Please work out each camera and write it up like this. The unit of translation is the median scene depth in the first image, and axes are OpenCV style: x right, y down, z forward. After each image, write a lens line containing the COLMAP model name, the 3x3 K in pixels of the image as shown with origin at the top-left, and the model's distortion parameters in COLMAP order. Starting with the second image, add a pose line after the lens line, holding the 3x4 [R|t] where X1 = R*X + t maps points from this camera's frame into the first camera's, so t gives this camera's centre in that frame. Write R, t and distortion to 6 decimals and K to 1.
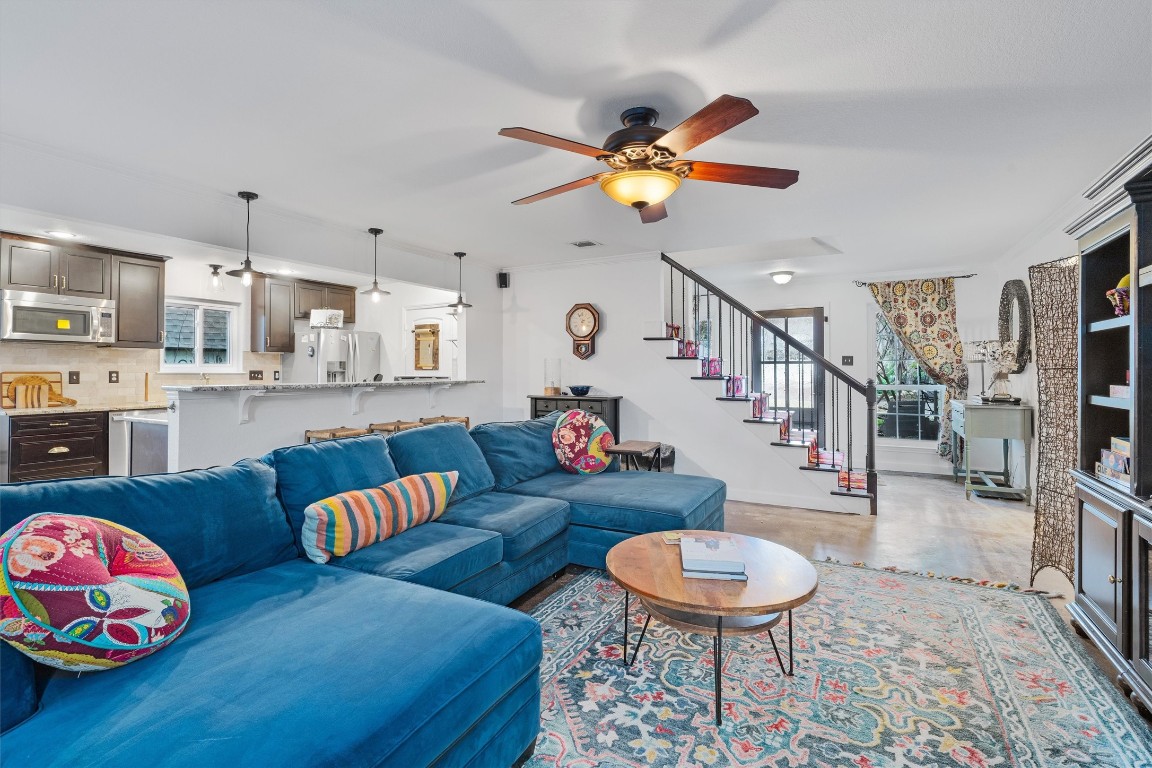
lens RADIAL K [[520.2, 0, 575.9], [0, 520.2, 369.5], [0, 0, 1]] dist [-0.008388, 0.002866]
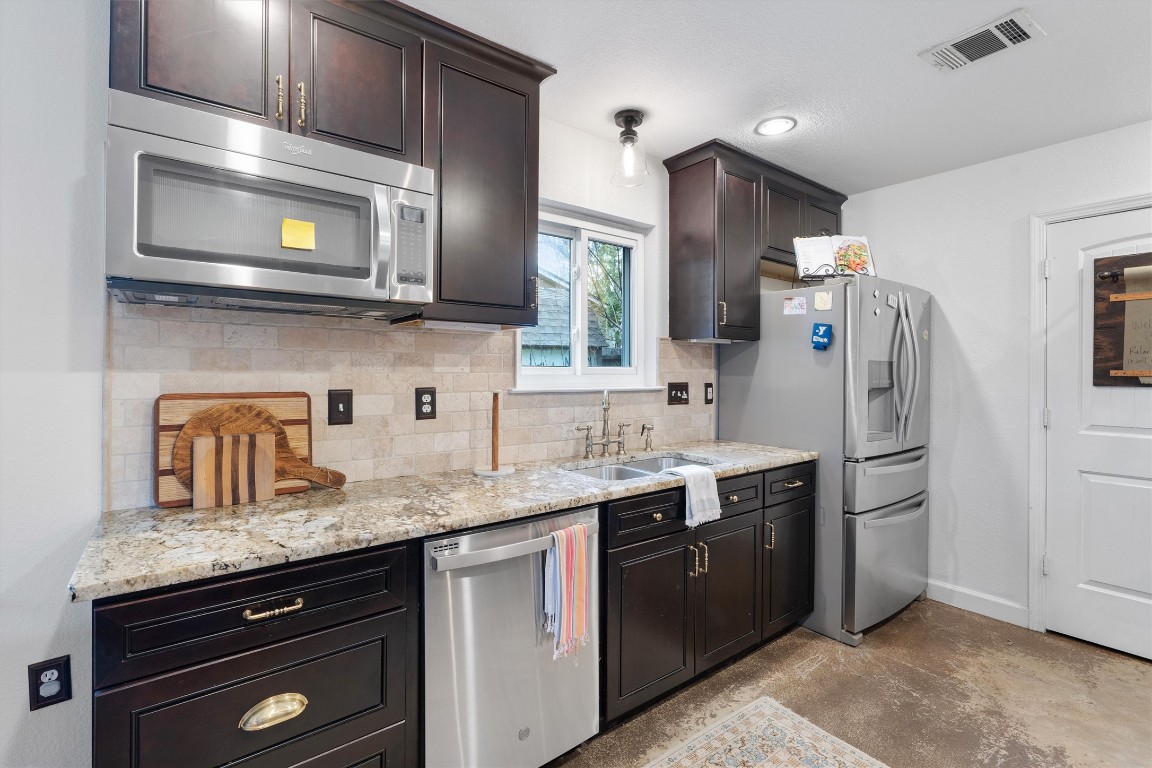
lens RADIAL K [[520.2, 0, 593.3], [0, 520.2, 382.5], [0, 0, 1]] dist [-0.008388, 0.002866]
pose [[0.928405, 0.014468, -0.371289, -0.671806], [-0.005464, 0.999665, 0.025291, -0.011546], [0.371530, -0.021451, 0.928173, 0.729676]]
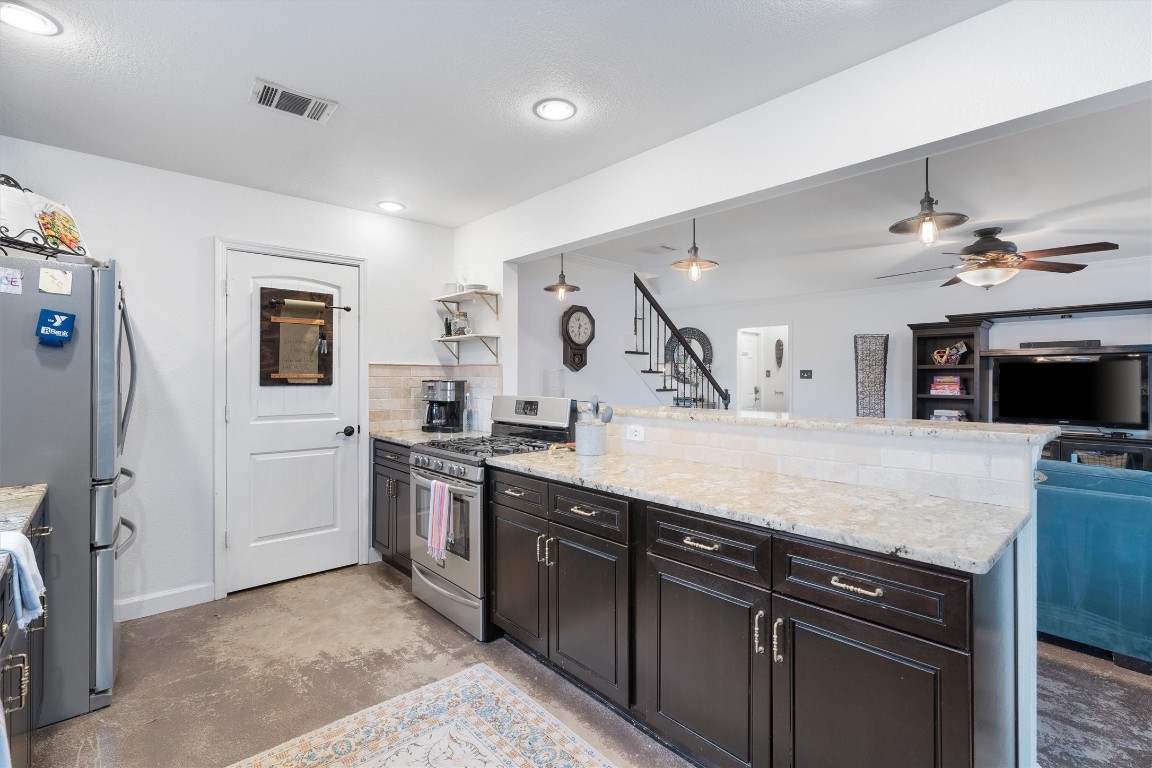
lens RADIAL K [[520.2, 0, 553.6], [0, 520.2, 390.1], [0, 0, 1]] dist [-0.008388, 0.002866]
pose [[0.351164, -0.021694, 0.936063, -0.881390], [-0.003594, 0.999693, 0.024517, -0.009995], [-0.936307, -0.011974, 0.350978, 0.806040]]
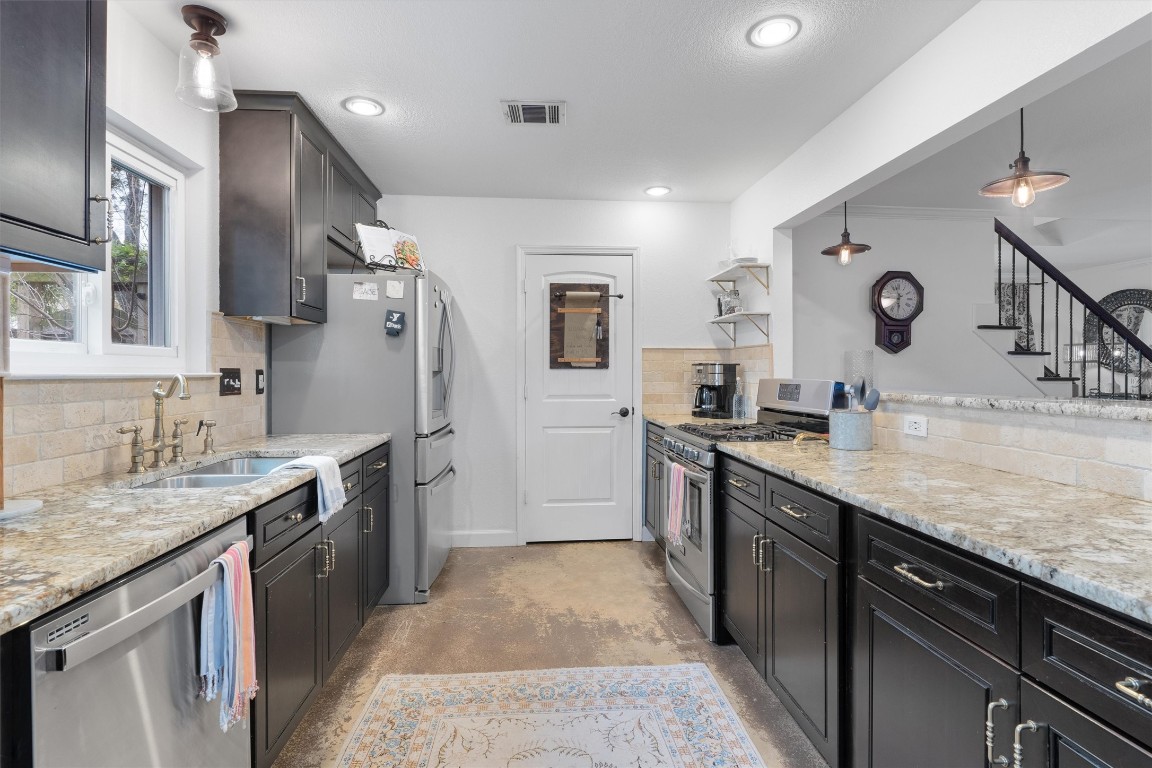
lens RADIAL K [[520.2, 0, 563.8], [0, 520.2, 383.8], [0, 0, 1]] dist [-0.008388, 0.002866]
pose [[0.833057, -0.013193, 0.553031, -0.805188], [-0.001792, 0.999646, 0.026547, 0.003537], [-0.553185, -0.023106, 0.832738, 0.738515]]
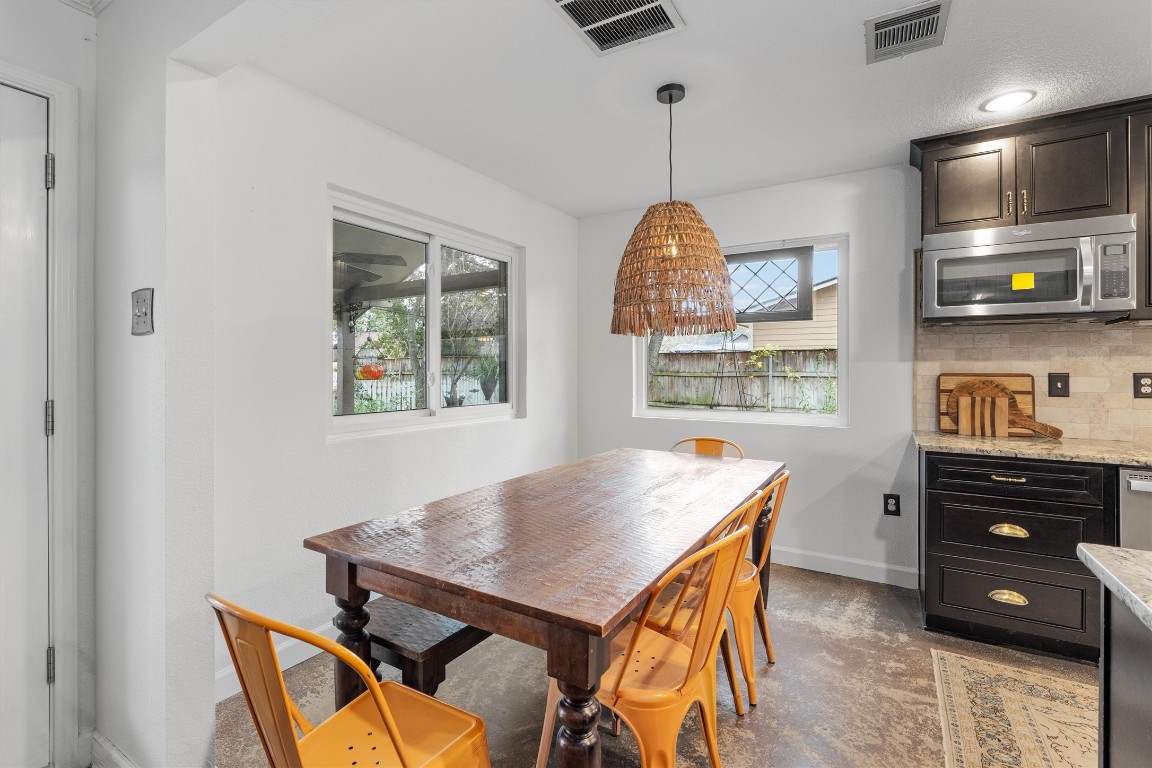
lens RADIAL K [[520.2, 0, 557.5], [0, 520.2, 358.2], [0, 0, 1]] dist [-0.008388, 0.002866]
pose [[-0.072575, -0.021955, -0.997121, -0.411050], [-0.001940, 0.999759, -0.021872, 0.000923], [0.997361, 0.000347, -0.072600, 0.532505]]
